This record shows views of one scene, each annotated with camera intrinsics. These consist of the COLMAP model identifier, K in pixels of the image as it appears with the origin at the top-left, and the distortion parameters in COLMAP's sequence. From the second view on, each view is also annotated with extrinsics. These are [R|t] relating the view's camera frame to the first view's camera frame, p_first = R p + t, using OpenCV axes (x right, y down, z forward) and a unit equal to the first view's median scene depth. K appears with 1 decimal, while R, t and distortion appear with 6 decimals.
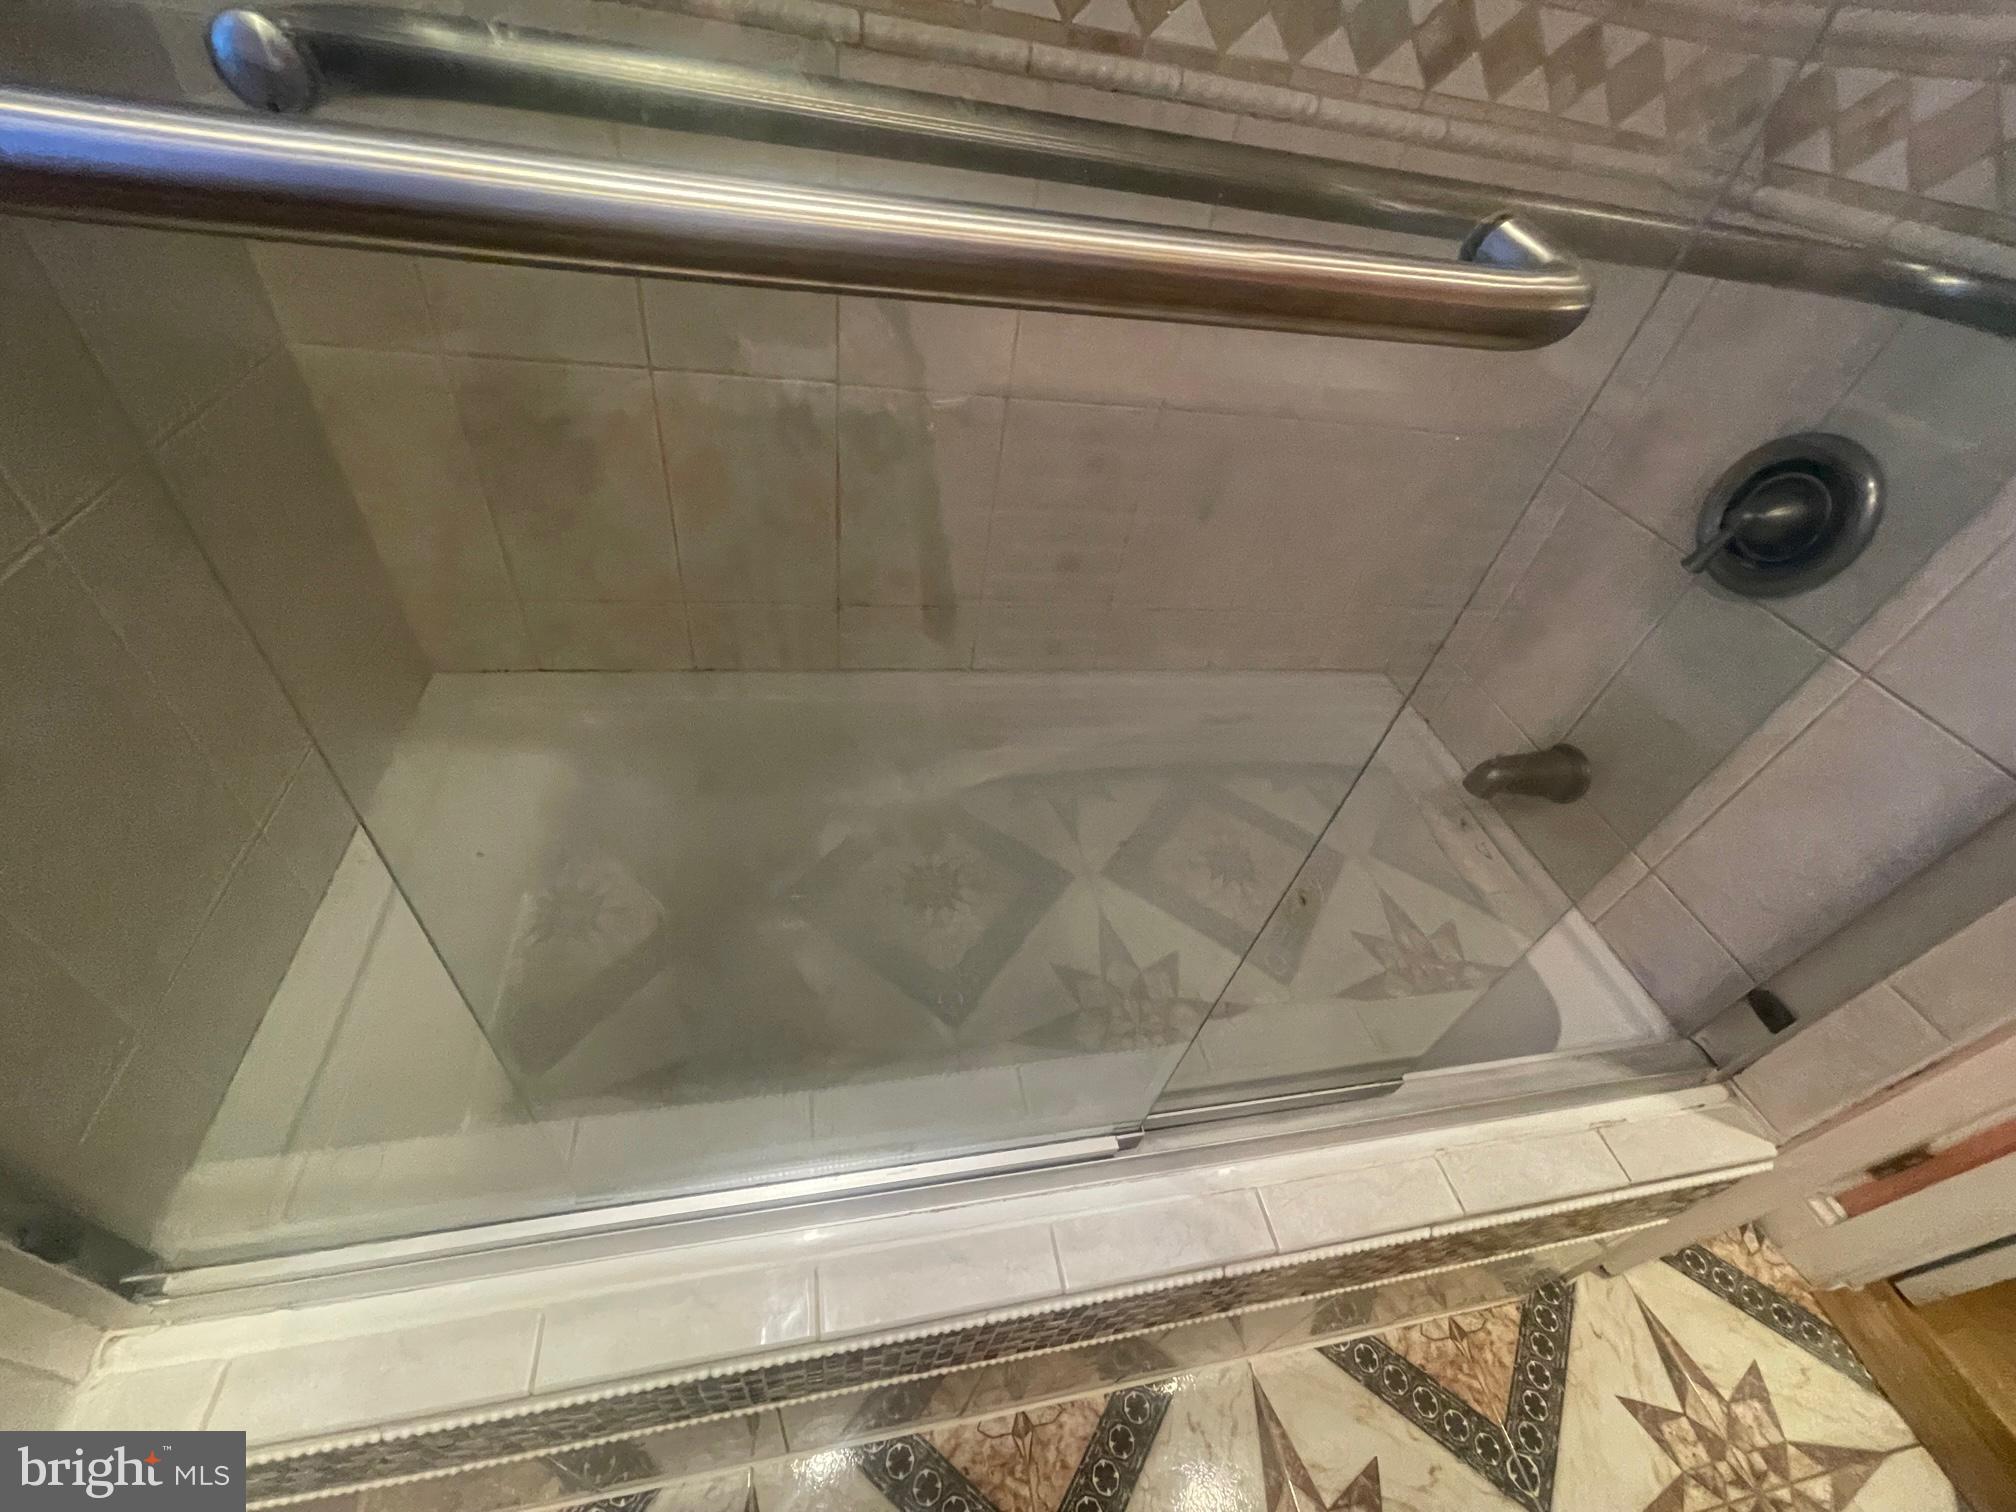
lens RADIAL K [[816.7, 0, 1000.4], [0, 816.7, 767.2], [0, 0, 1]] dist [0.004744, -0.003309]
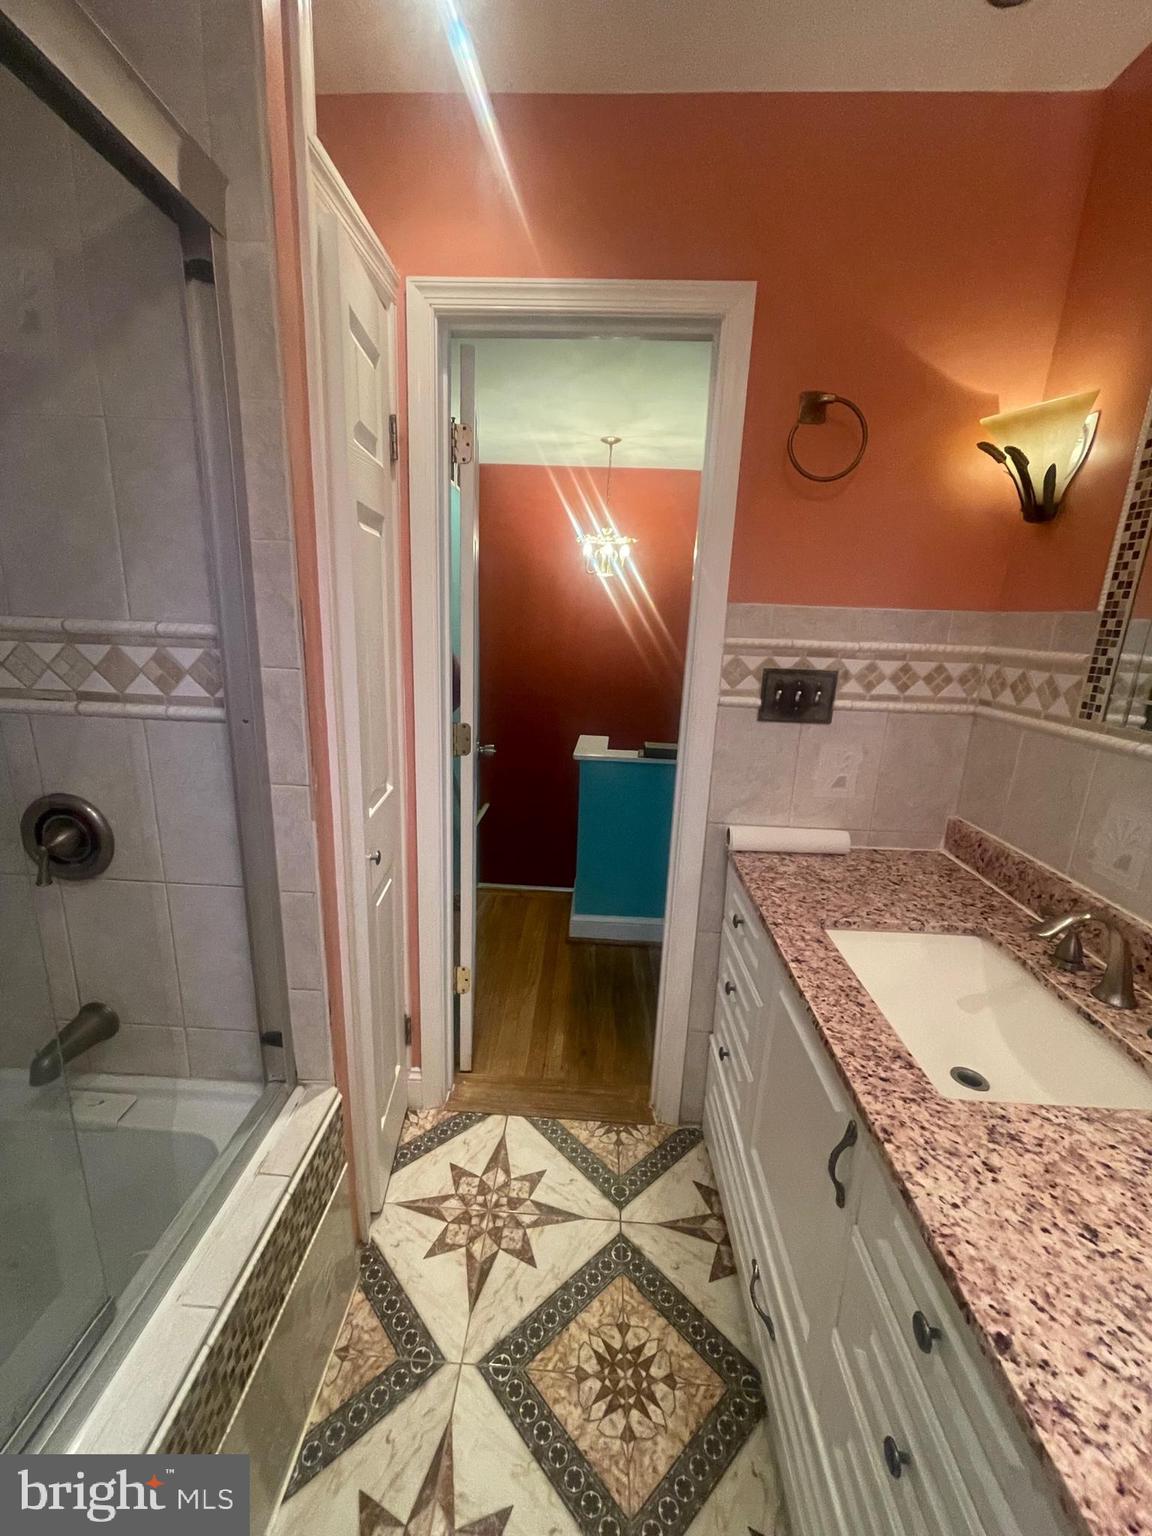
lens RADIAL K [[624.6, 0, 573.7], [0, 624.6, 768.2], [0, 0, 1]] dist [-0.001761, 0.000886]
pose [[0.226111, -0.359391, 0.905379, 0.058276], [0.665619, 0.735618, 0.125771, 0.113270], [-0.711214, 0.574199, 0.405549, -0.326842]]
